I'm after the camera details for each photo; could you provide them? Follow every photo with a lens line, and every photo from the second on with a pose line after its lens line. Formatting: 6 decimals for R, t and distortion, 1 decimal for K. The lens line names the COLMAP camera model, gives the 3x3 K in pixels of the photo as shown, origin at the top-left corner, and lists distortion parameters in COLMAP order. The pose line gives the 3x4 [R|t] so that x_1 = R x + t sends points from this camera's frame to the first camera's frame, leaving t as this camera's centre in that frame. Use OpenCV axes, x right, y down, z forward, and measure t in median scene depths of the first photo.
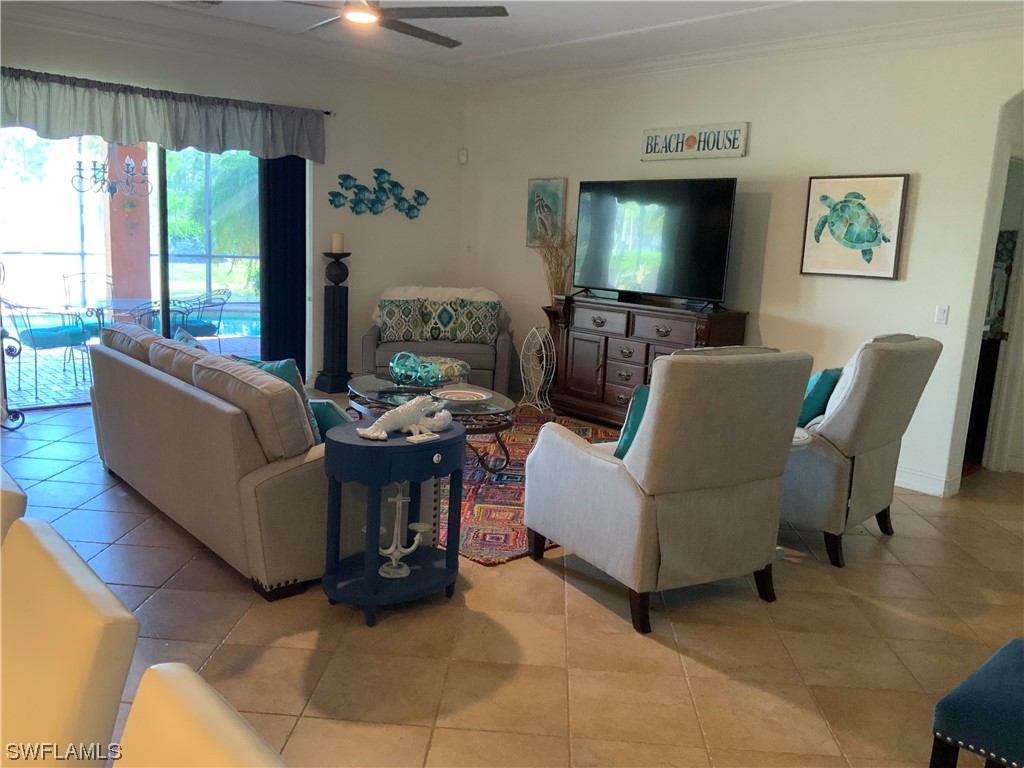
lens RADIAL K [[841.1, 0, 507.4], [0, 841.1, 387.6], [0, 0, 1]] dist [0.099321, -0.198557]
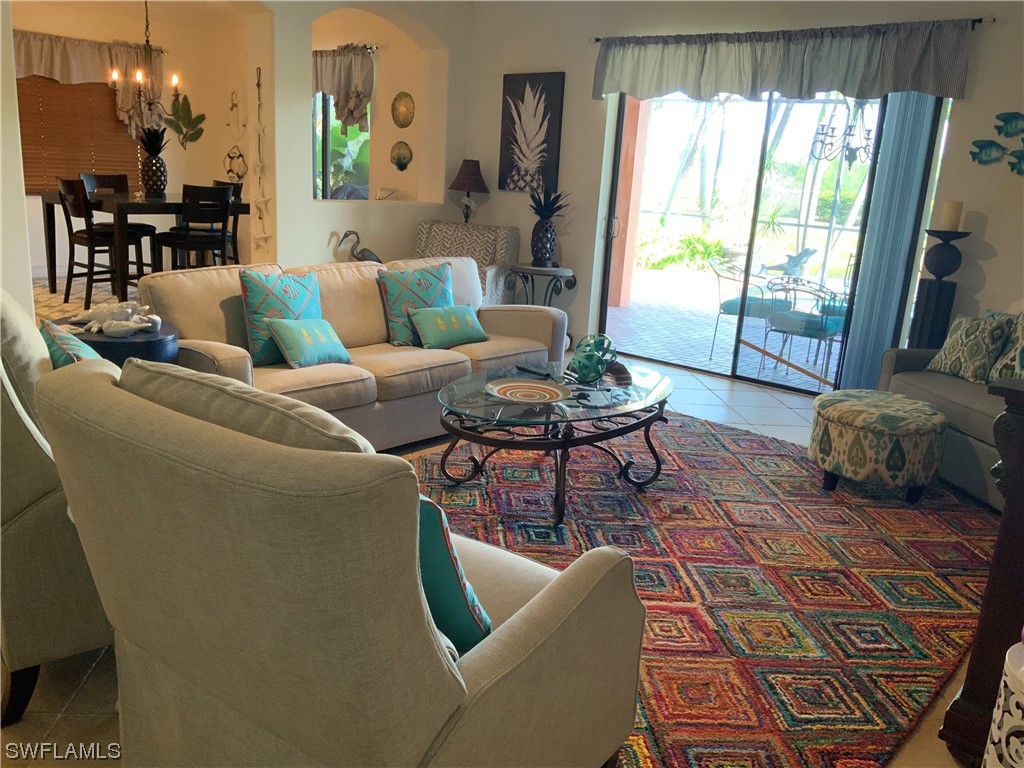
lens RADIAL K [[845.9, 0, 510.4], [0, 845.9, 383.2], [0, 0, 1]] dist [0.093917, -0.158510]
pose [[0.127731, 0.206944, -0.969979, 0.602886], [-0.235824, 0.956279, 0.172967, -0.112591], [0.963365, 0.206651, 0.170949, 0.808294]]
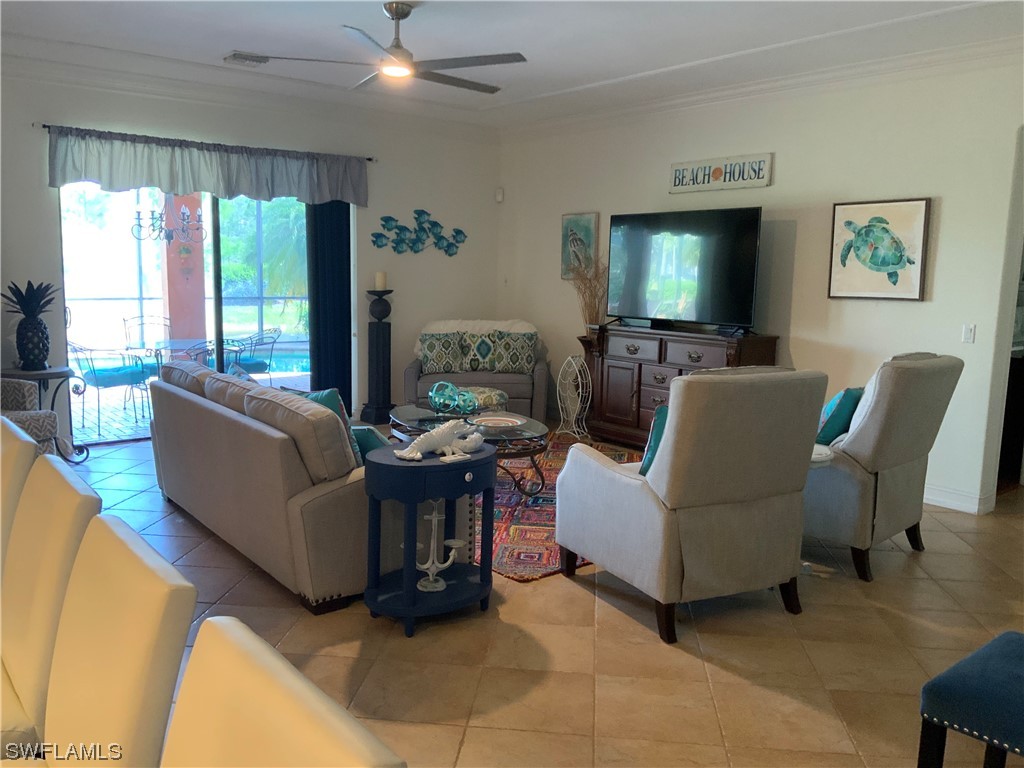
lens RADIAL K [[845.9, 0, 510.4], [0, 845.9, 383.2], [0, 0, 1]] dist [0.093917, -0.158510]
pose [[0.998322, -0.022077, -0.053526, 0.018534], [0.019573, 0.998710, -0.046848, 0.010709], [0.054491, 0.045721, 0.997467, -0.046207]]
